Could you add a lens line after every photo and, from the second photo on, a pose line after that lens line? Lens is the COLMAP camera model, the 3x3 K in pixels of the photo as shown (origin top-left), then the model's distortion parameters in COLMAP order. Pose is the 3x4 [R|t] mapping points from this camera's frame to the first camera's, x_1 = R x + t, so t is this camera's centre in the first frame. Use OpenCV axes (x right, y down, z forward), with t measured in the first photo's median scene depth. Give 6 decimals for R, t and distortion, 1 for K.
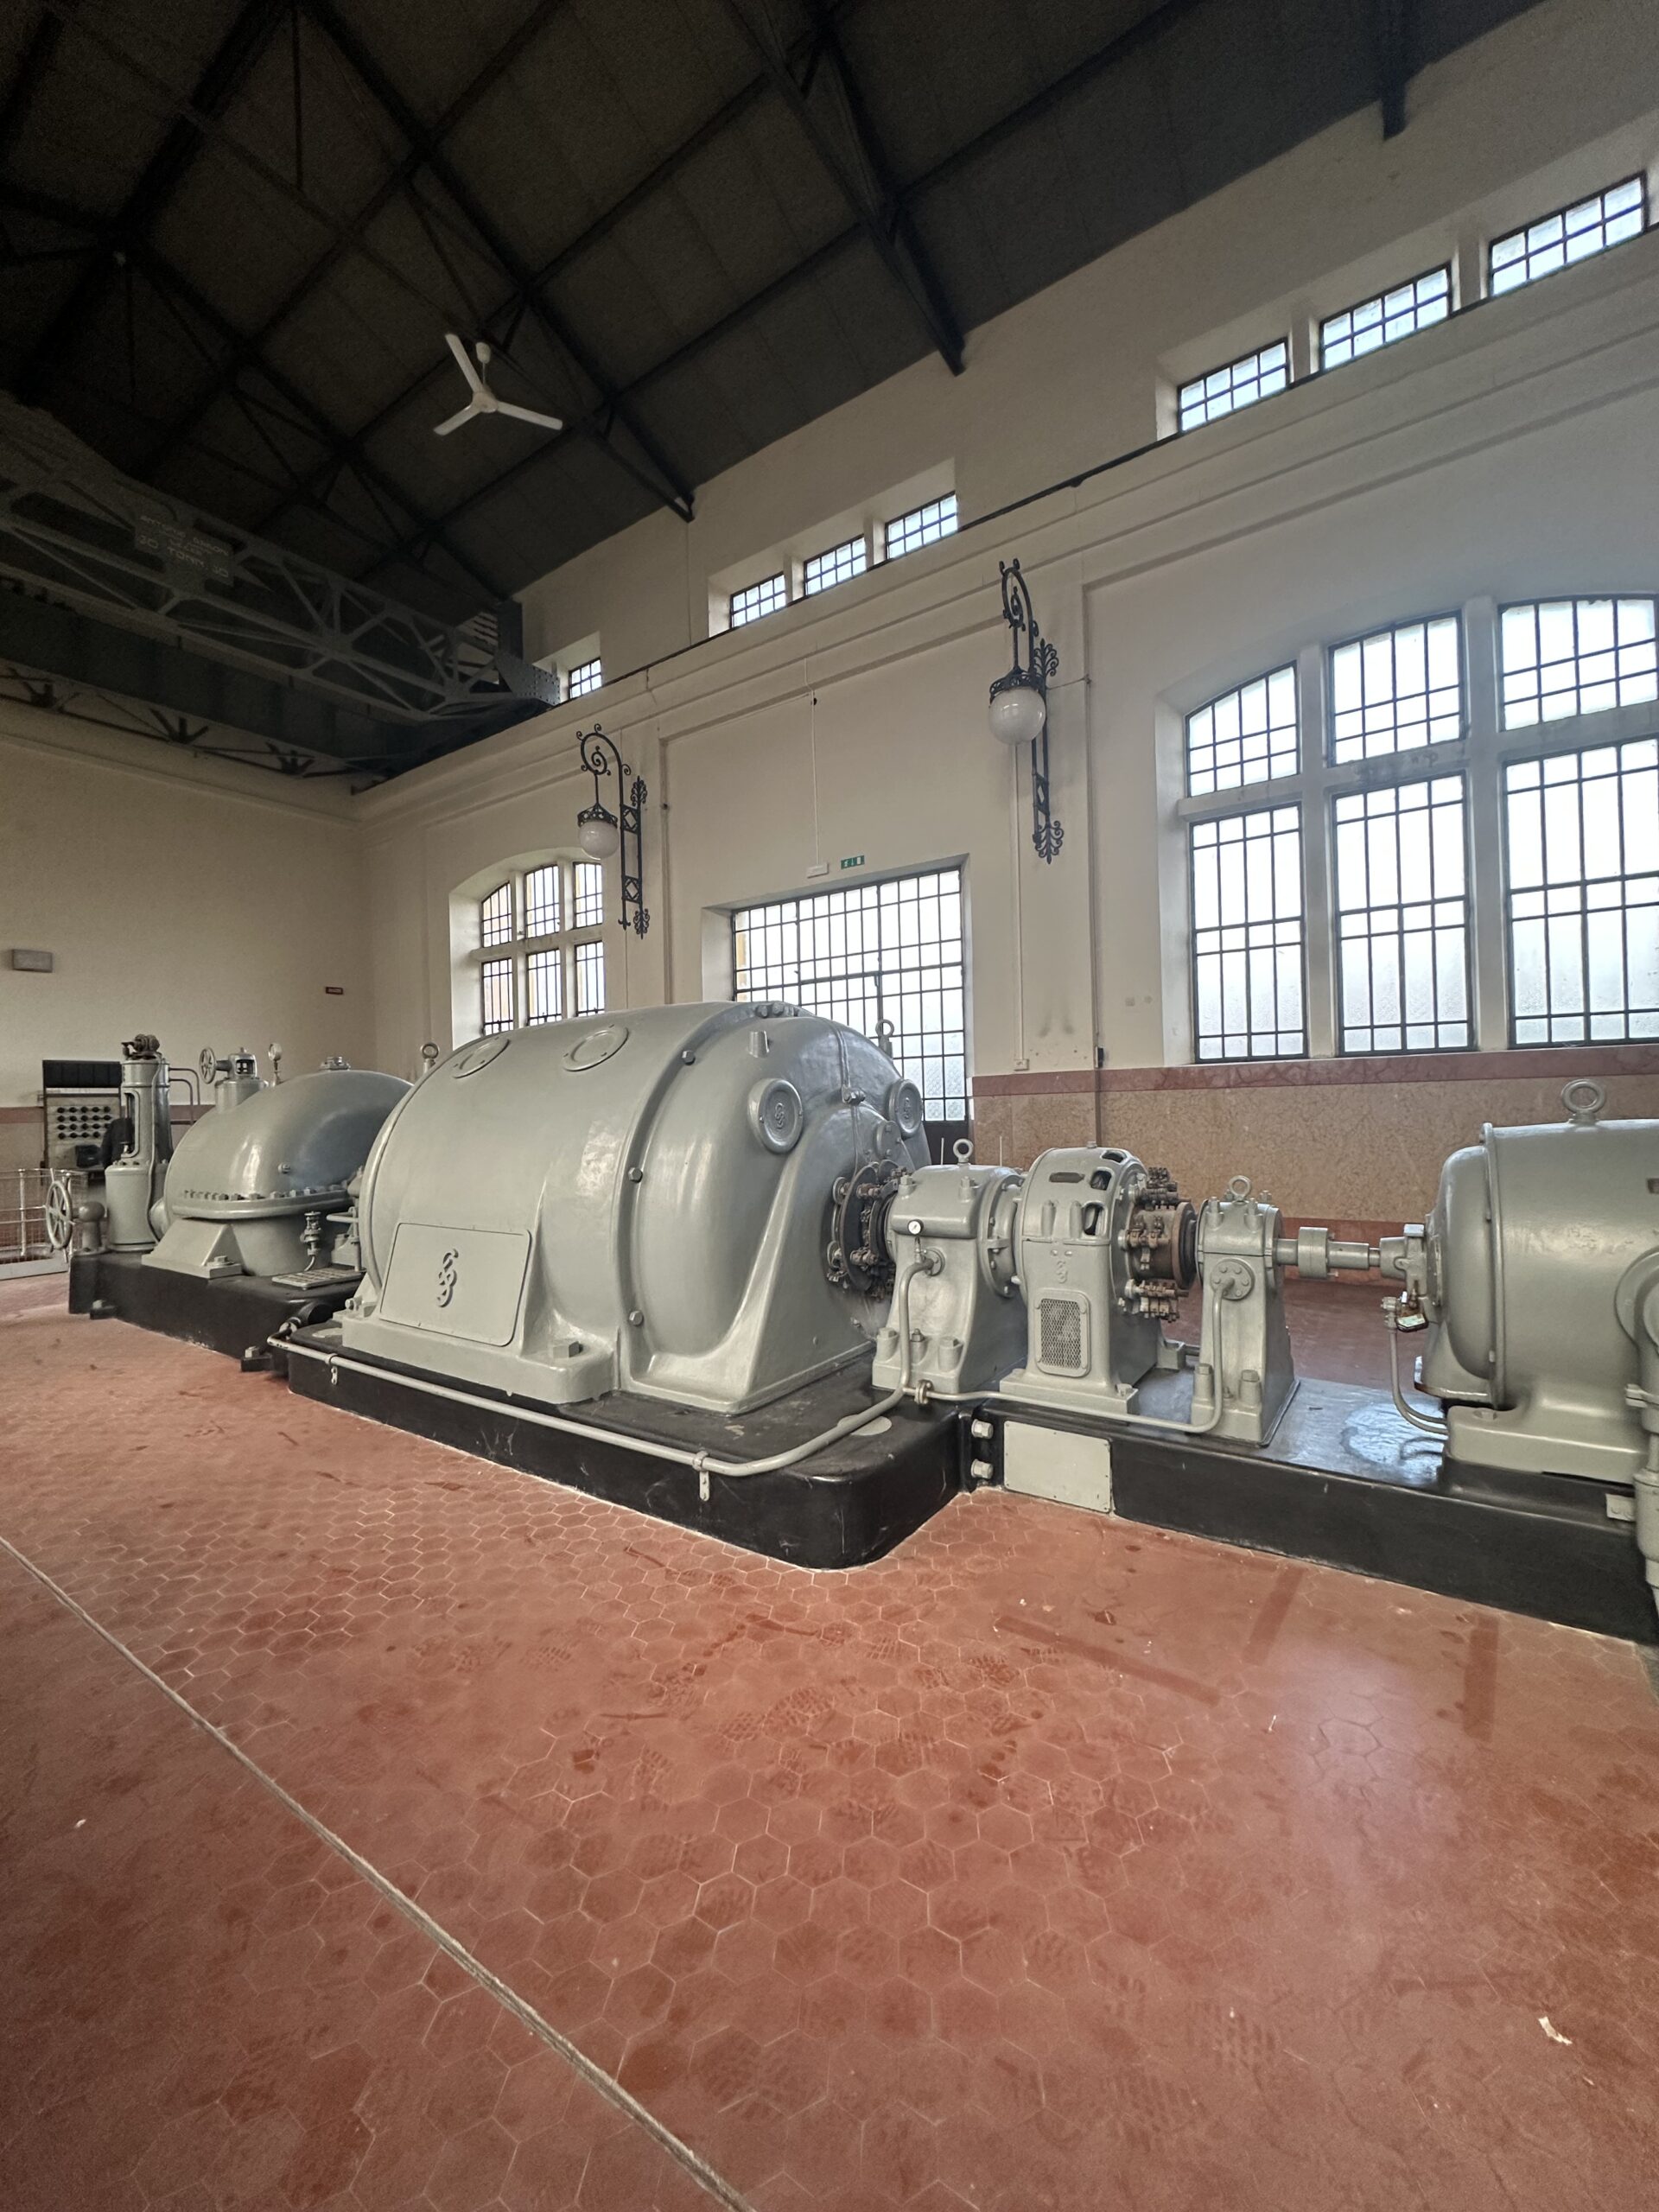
lens RADIAL K [[866.1, 0, 829.5], [0, 866.1, 1106.0], [0, 0, 1]] dist [0.002216, 0.000207]
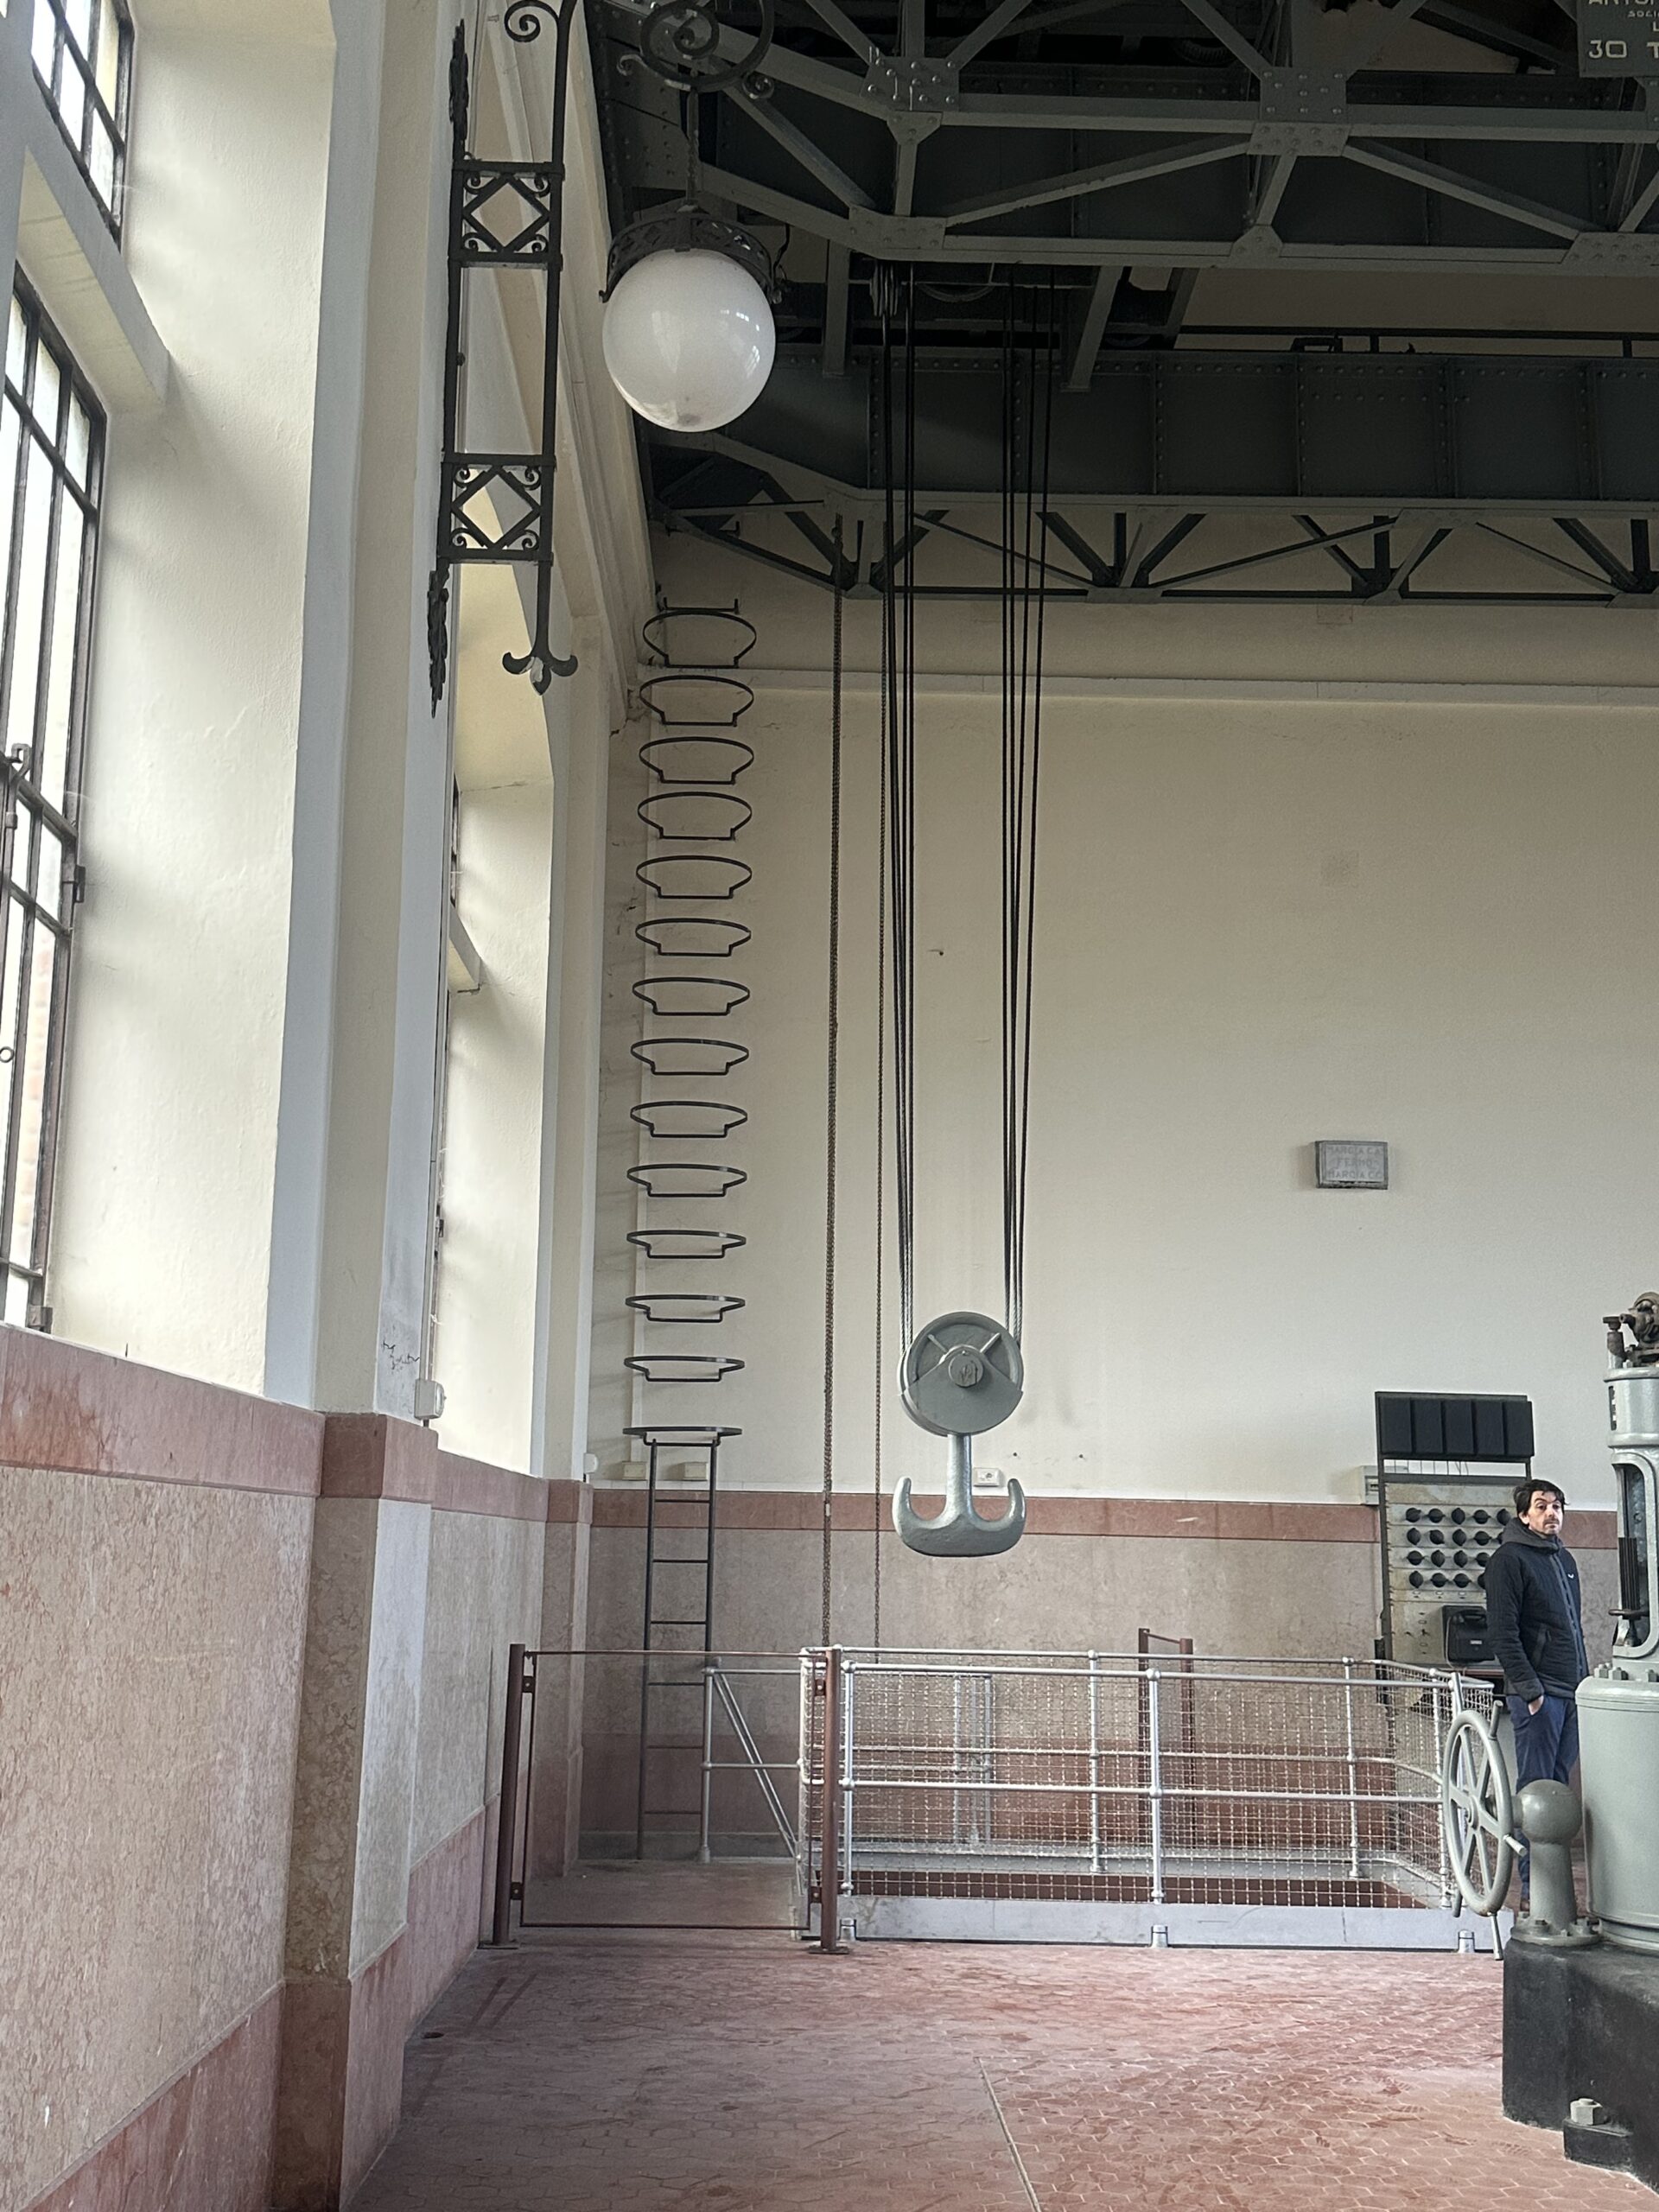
lens RADIAL K [[2282.7, 0, 829.5], [0, 2282.7, 1106.0], [0, 0, 1]] dist [0.147522, -0.003097]
pose [[0.587832, -0.118733, -0.800222, -0.144015], [-0.029079, 0.985430, -0.167574, 0.005590], [0.808460, 0.121775, 0.575815, 0.117551]]
